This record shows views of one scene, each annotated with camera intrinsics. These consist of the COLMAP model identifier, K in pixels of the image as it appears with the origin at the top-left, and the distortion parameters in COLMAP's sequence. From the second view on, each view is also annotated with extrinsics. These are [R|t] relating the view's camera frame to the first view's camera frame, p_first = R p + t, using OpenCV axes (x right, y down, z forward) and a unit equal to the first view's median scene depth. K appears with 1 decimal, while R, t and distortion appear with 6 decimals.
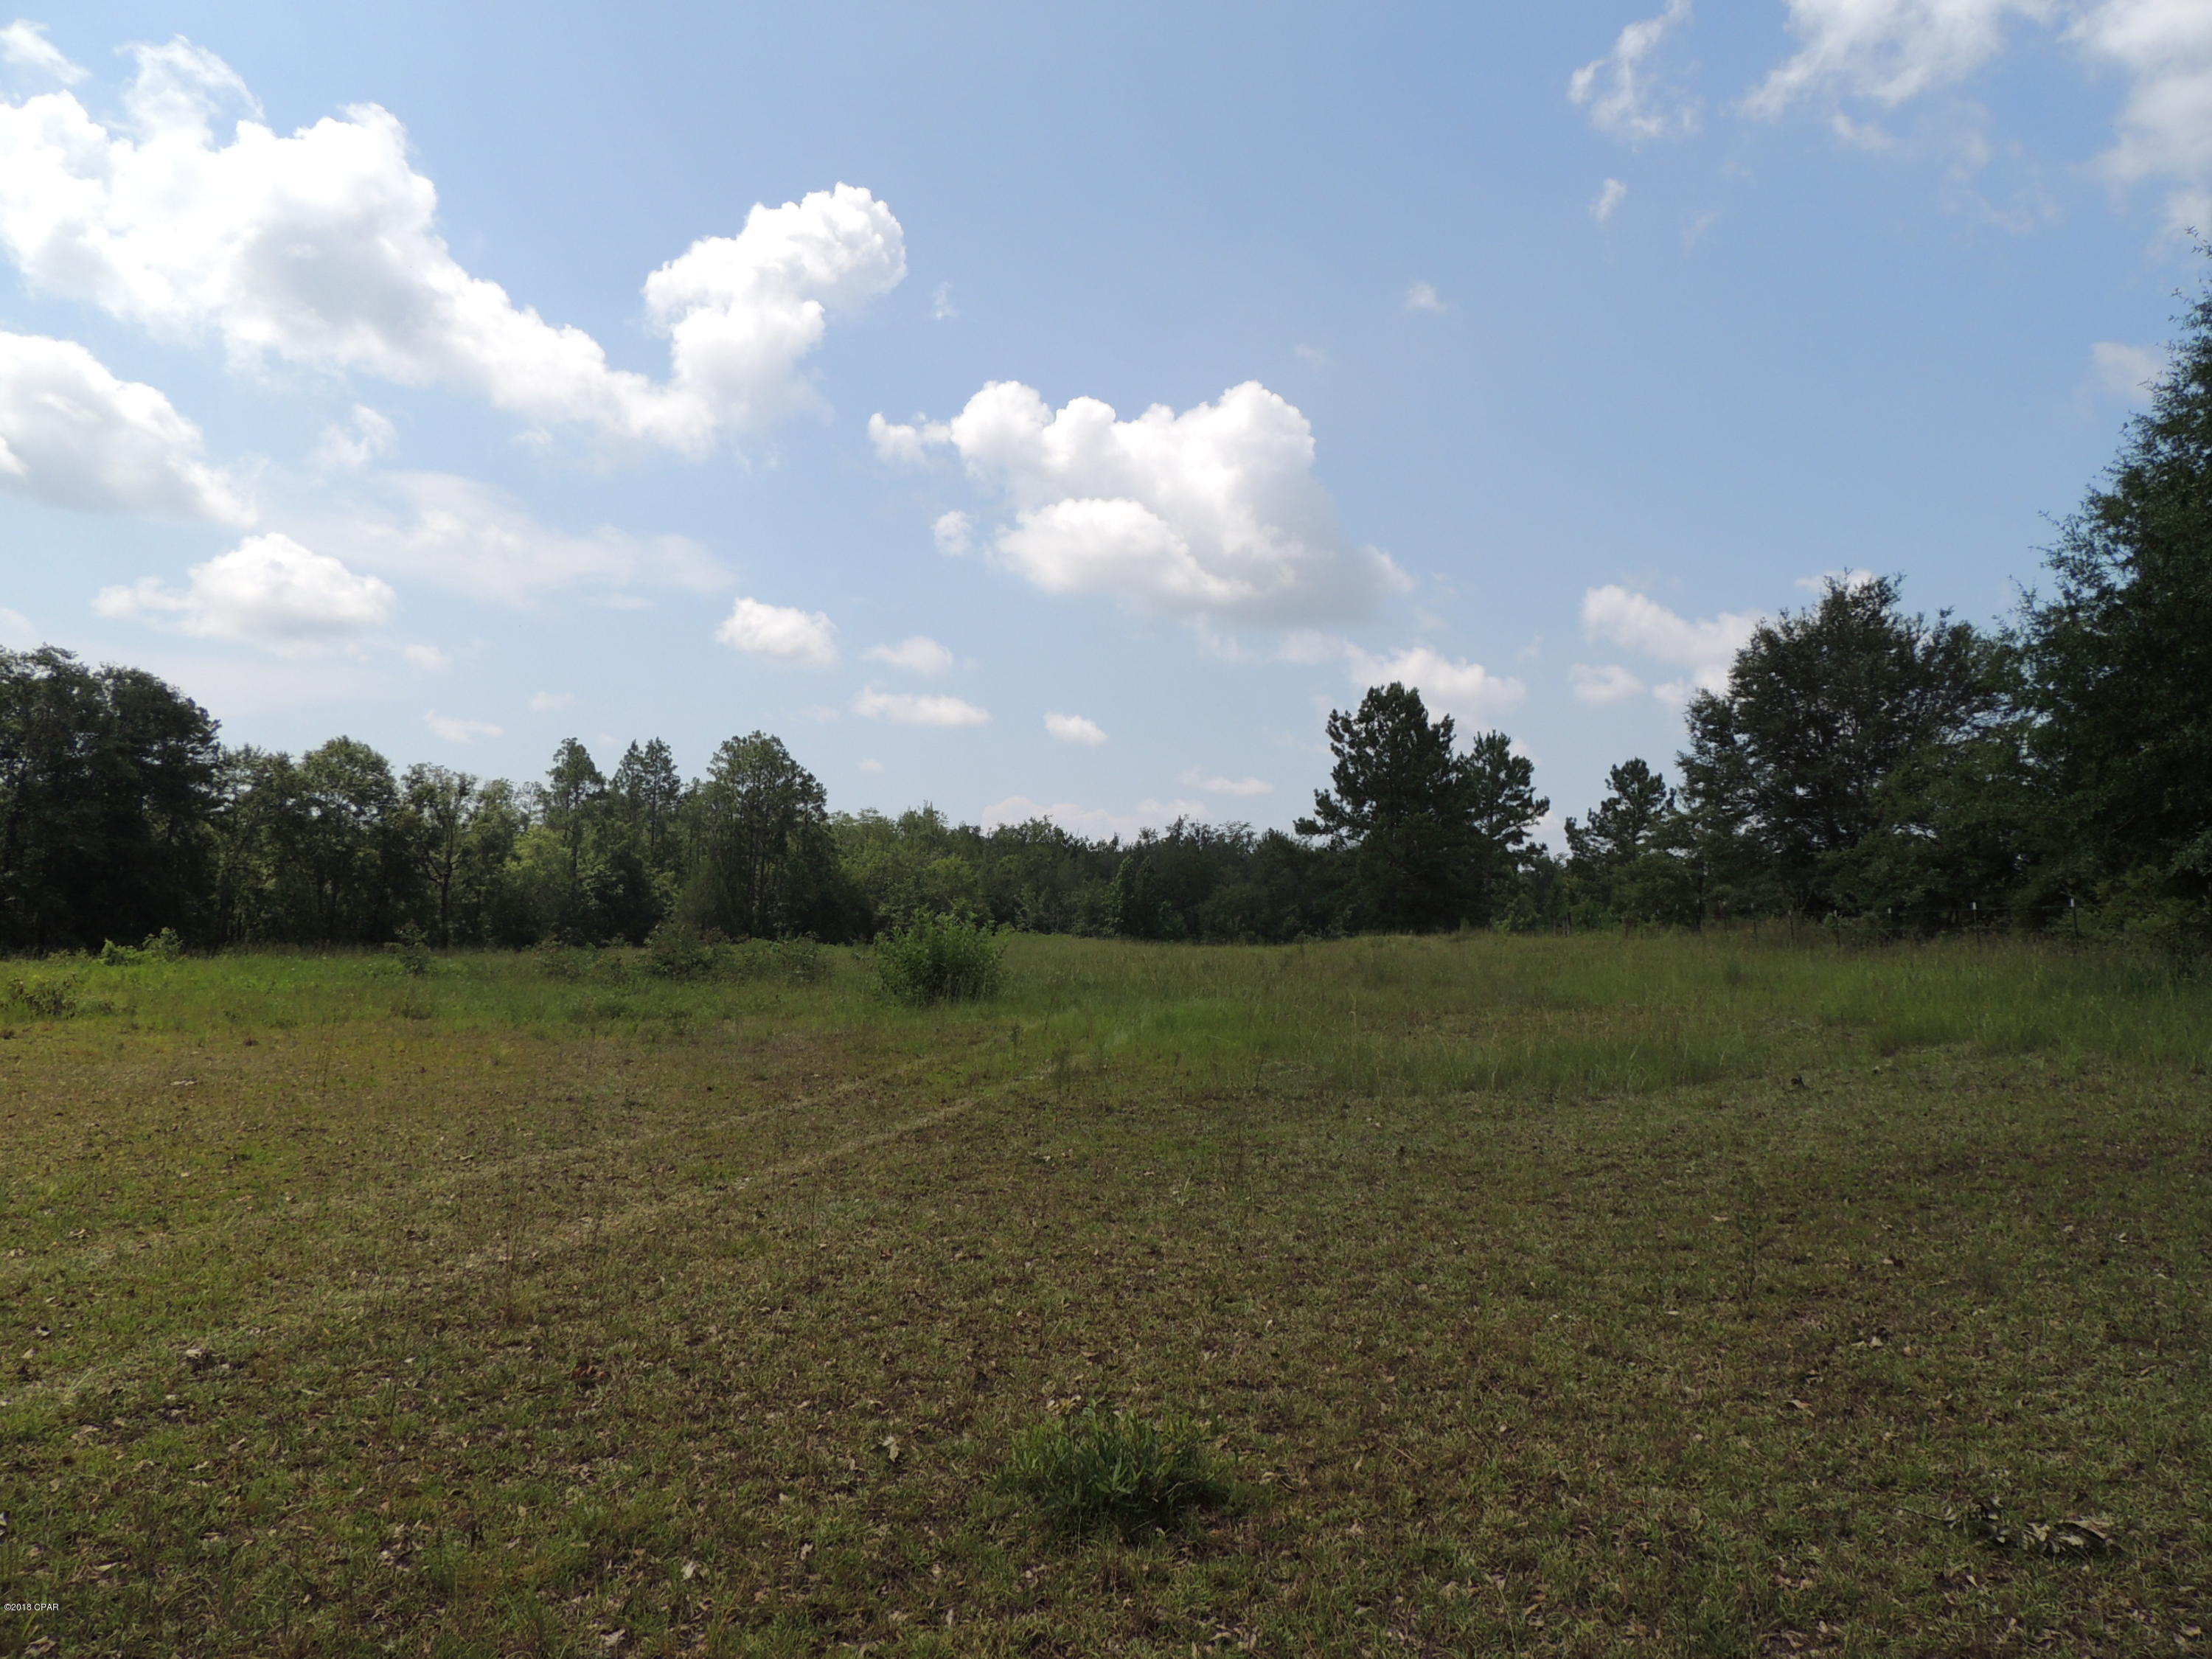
lens RADIAL K [[1590.8, 0, 1106.0], [0, 1590.8, 829.5], [0, 0, 1]] dist [-0.018267, -0.002186]
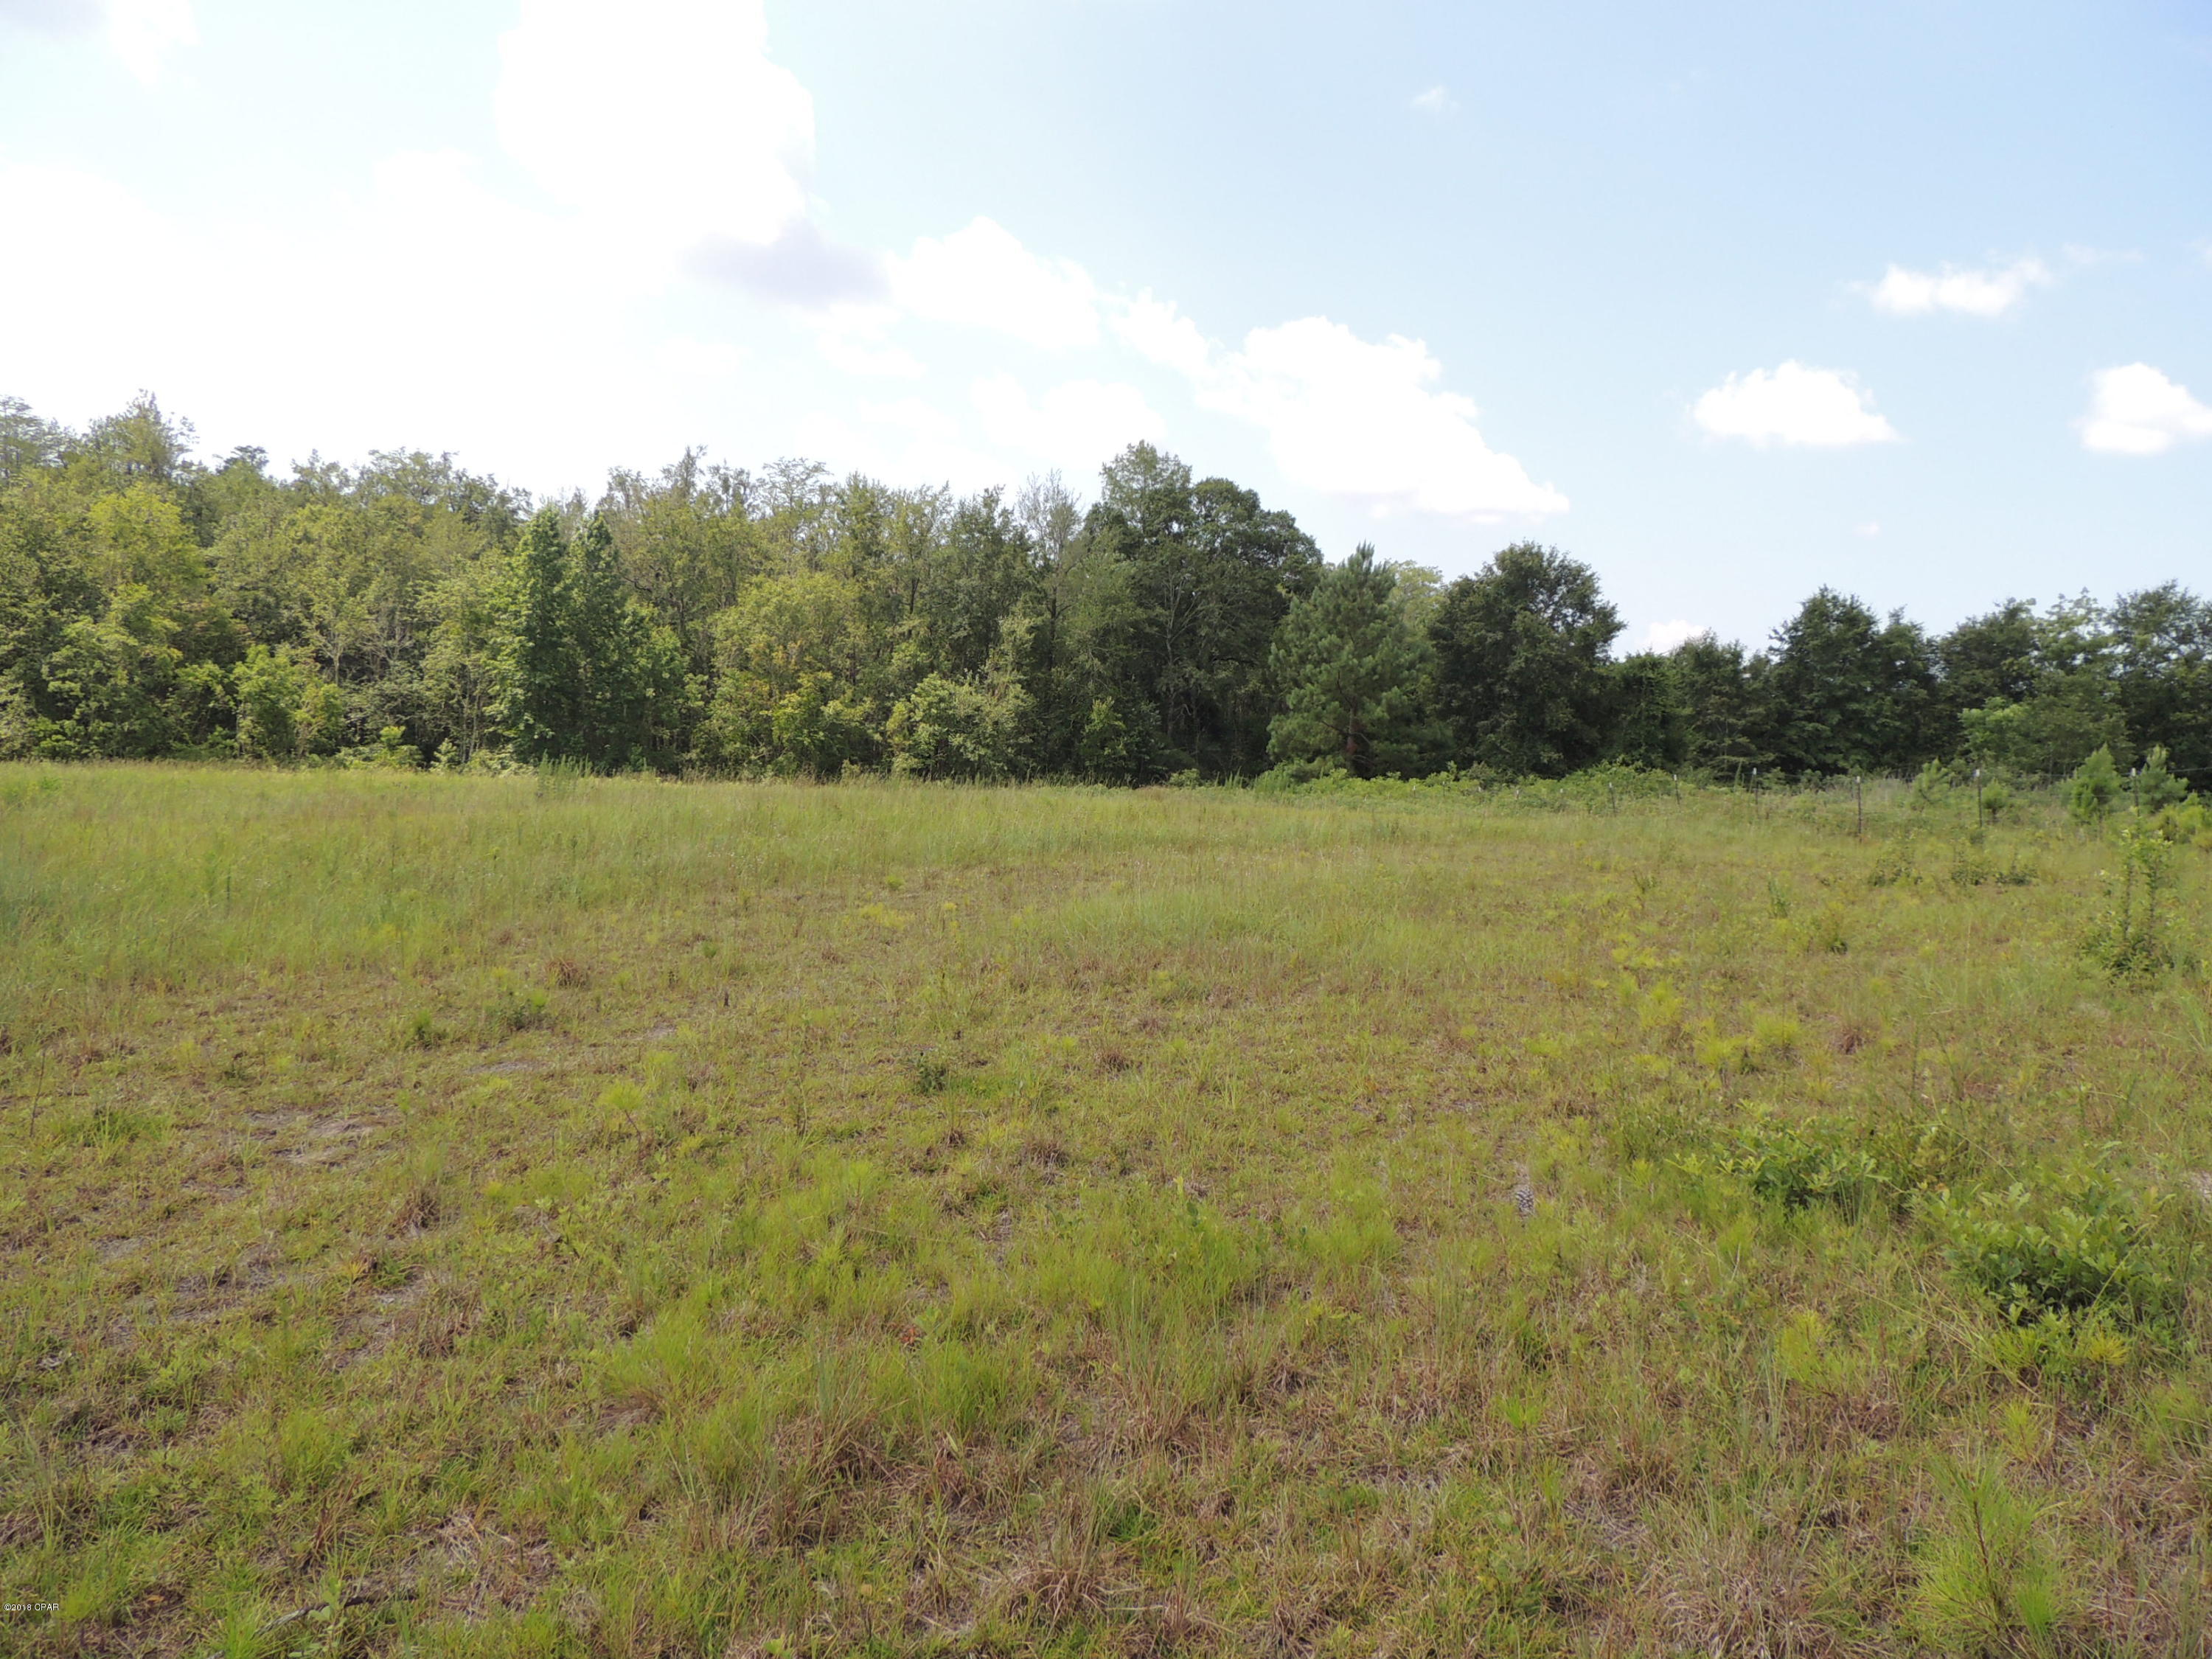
lens RADIAL K [[1574.6, 0, 1135.9], [0, 1574.6, 833.1], [0, 0, 1]] dist [-0.007048, -0.004785]
pose [[0.962899, -0.014270, 0.269484, 0.047125], [-0.030250, 0.986600, 0.160331, 0.028931], [-0.268160, -0.162535, 0.949564, 0.453859]]
